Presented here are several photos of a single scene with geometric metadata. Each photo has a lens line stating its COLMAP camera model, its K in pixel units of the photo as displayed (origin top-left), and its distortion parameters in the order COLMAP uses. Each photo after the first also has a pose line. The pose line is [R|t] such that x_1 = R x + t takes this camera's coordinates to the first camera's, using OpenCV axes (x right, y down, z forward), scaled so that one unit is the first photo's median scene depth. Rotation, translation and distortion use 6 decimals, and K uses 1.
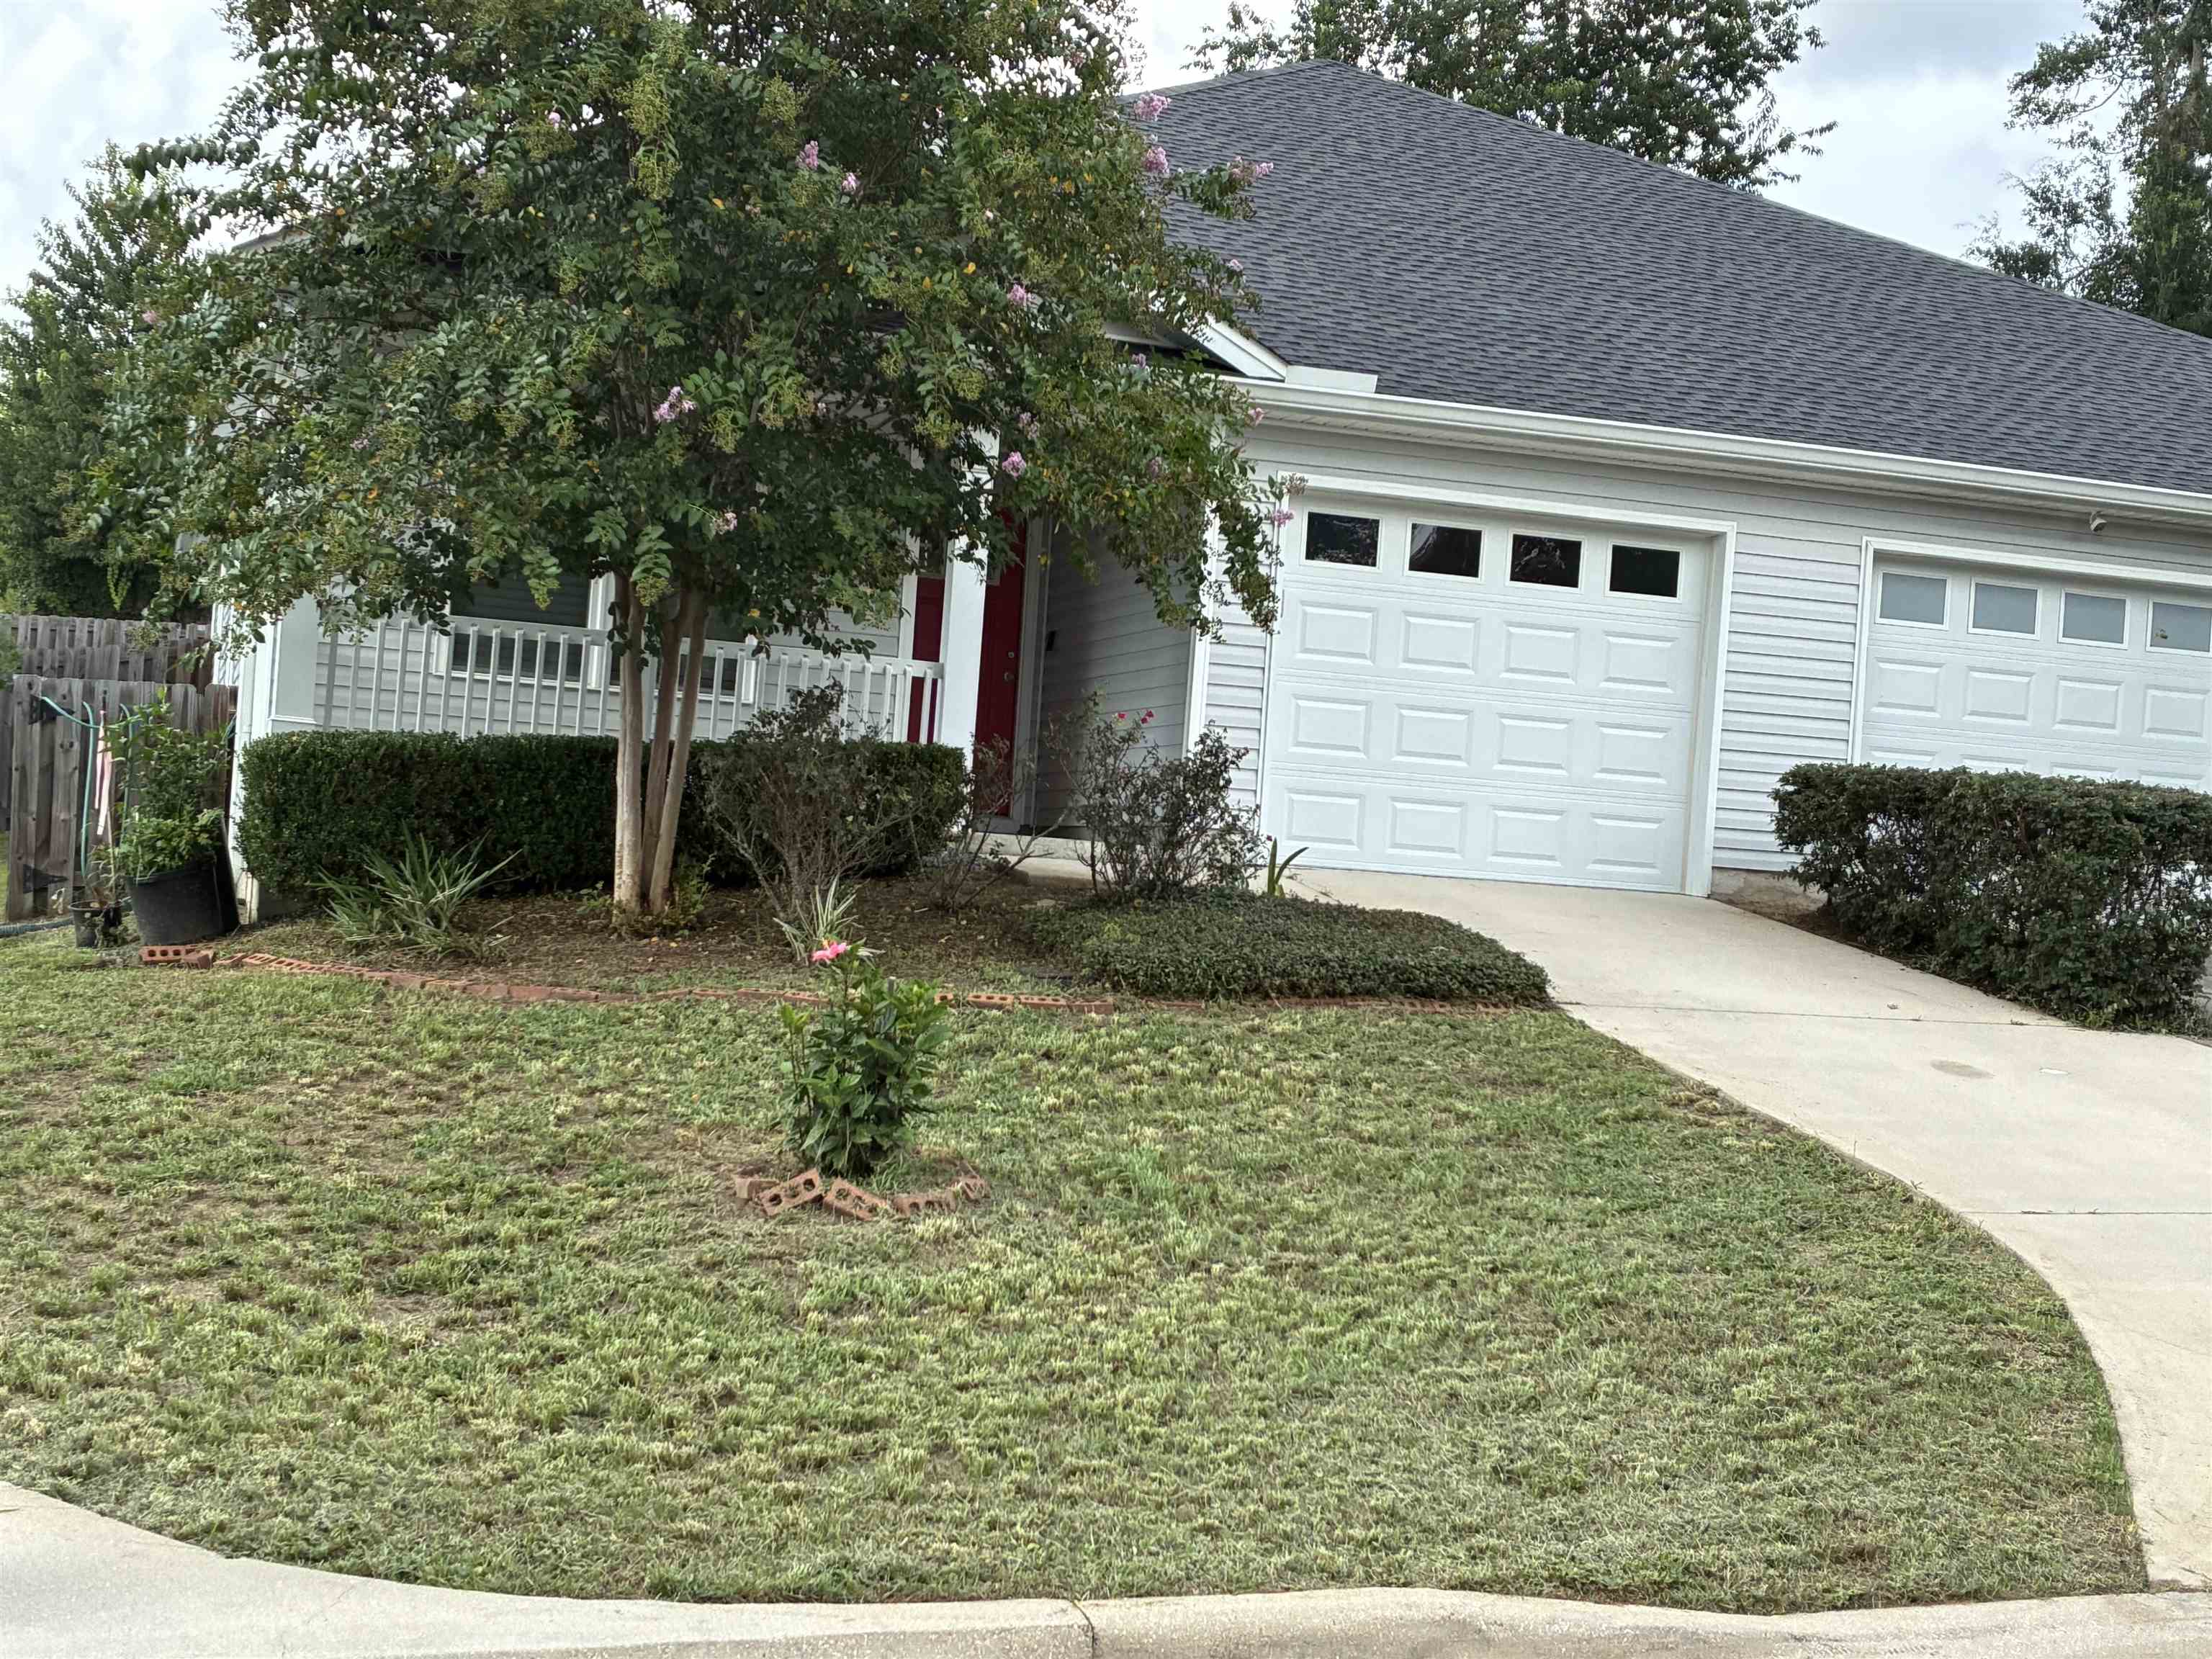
lens RADIAL K [[2489.4, 0, 1106.0], [0, 2489.4, 829.5], [0, 0, 1]] dist [0.177485, 0.004028]
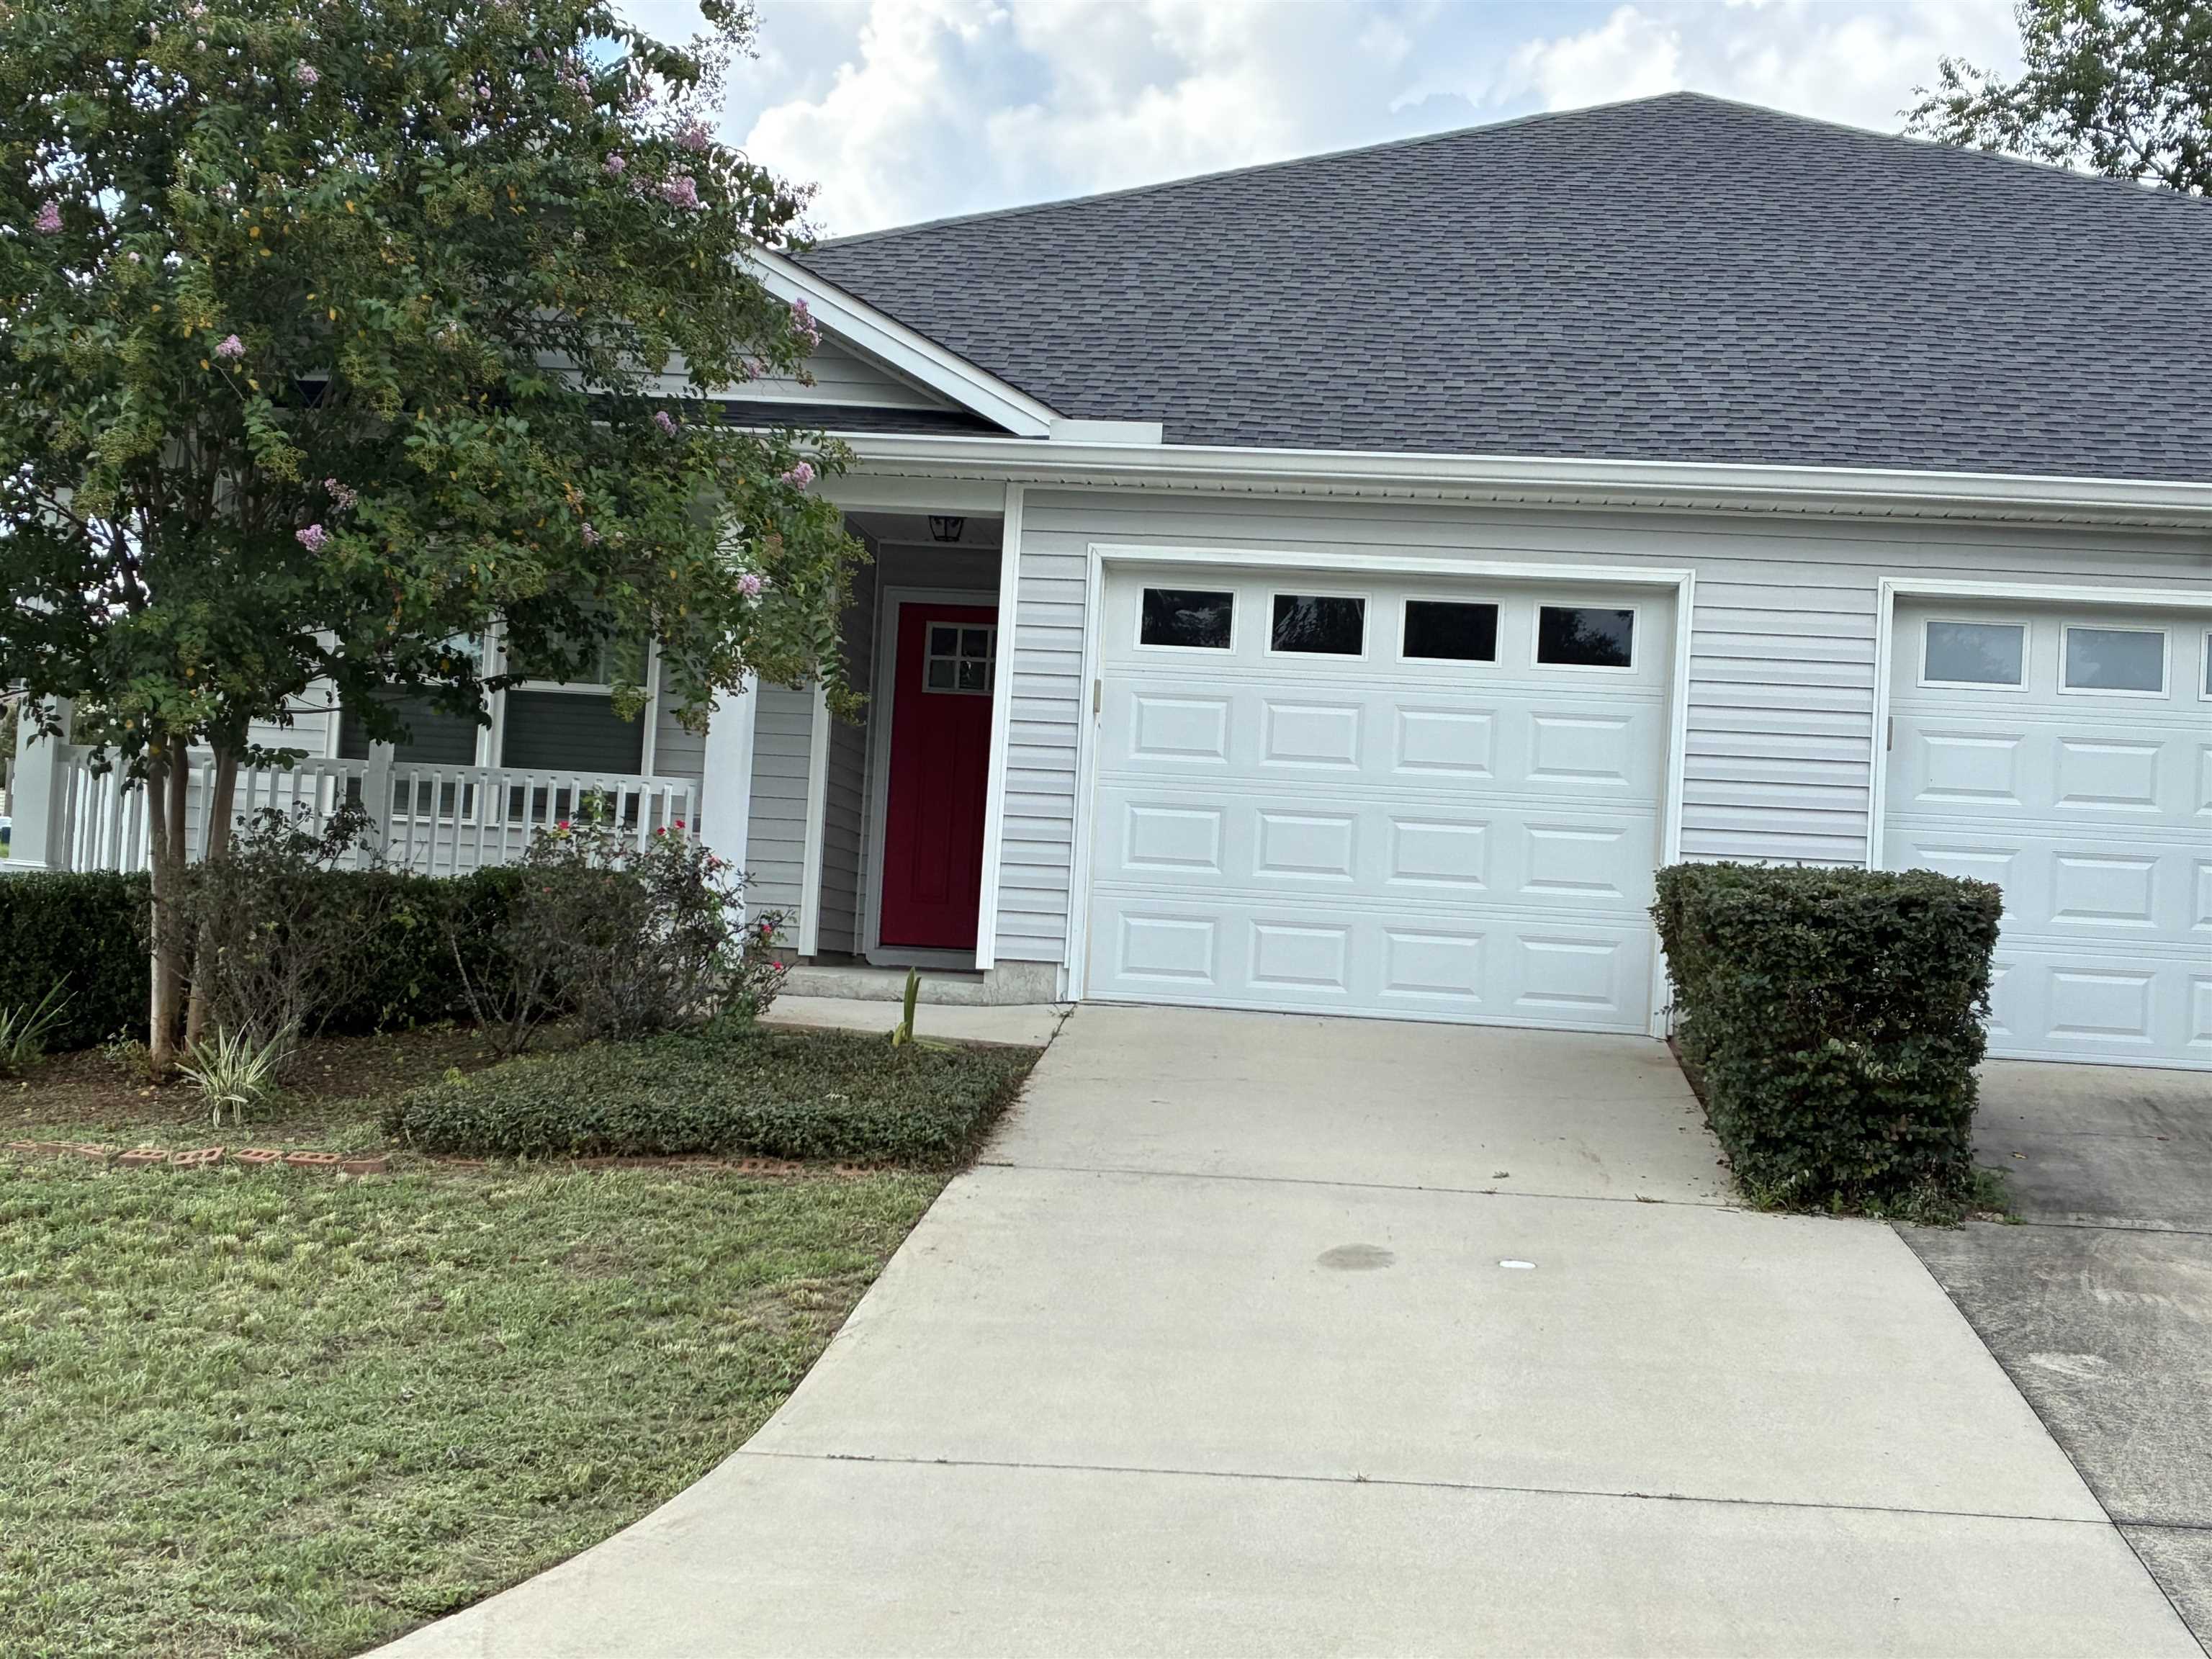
lens RADIAL K [[2489.4, 0, 1106.0], [0, 2489.4, 829.5], [0, 0, 1]] dist [0.177485, 0.004028]
pose [[0.939490, -0.035046, -0.340779, 0.347056], [0.012248, 0.997554, -0.068824, 0.013441], [0.342358, 0.060486, 0.937621, 0.193186]]
